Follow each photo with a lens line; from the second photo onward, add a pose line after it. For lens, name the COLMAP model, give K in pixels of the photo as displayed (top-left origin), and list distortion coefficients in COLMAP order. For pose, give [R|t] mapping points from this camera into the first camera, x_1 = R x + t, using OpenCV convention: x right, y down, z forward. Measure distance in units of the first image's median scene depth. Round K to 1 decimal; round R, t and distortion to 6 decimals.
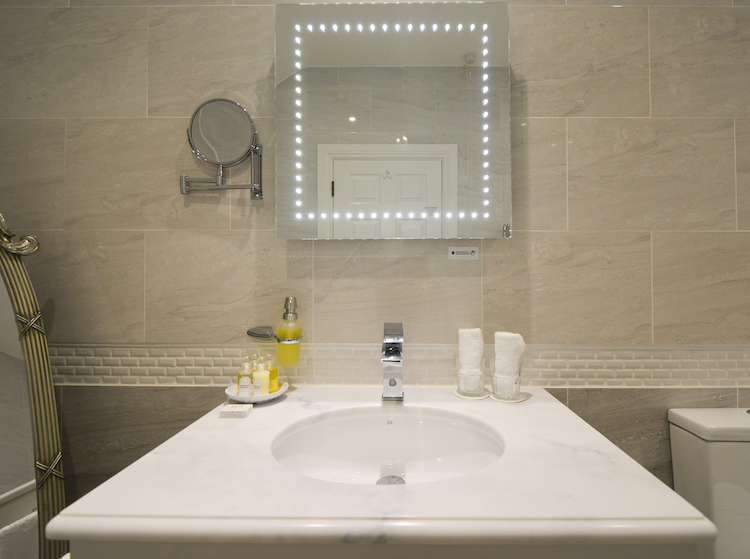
lens RADIAL K [[218.1, 0, 378.6], [0, 218.1, 276.3], [0, 0, 1]] dist [-0.000272, -0.000080]
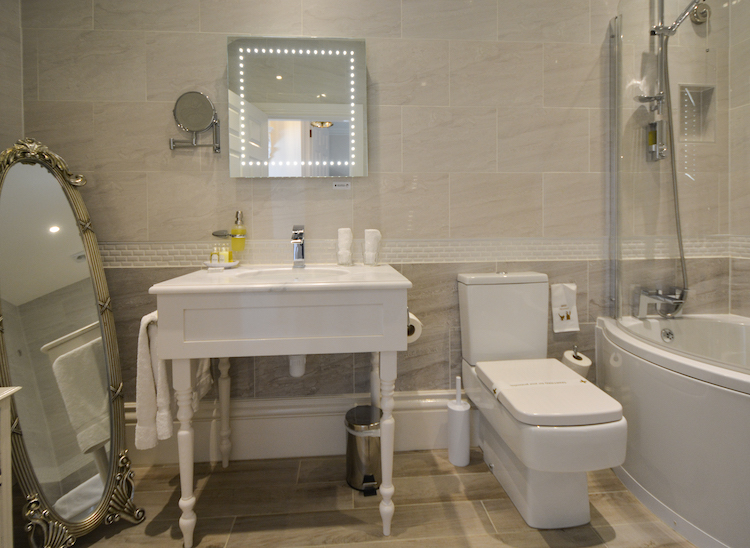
lens RADIAL K [[434.3, 0, 373.6], [0, 434.3, 274.6], [0, 0, 1]] dist [0.006233, -0.003699]
pose [[0.998995, -0.009435, 0.043820, 0.480117], [0.008908, 0.999886, 0.012216, 0.545618], [-0.043930, -0.011813, 0.998965, -2.390545]]
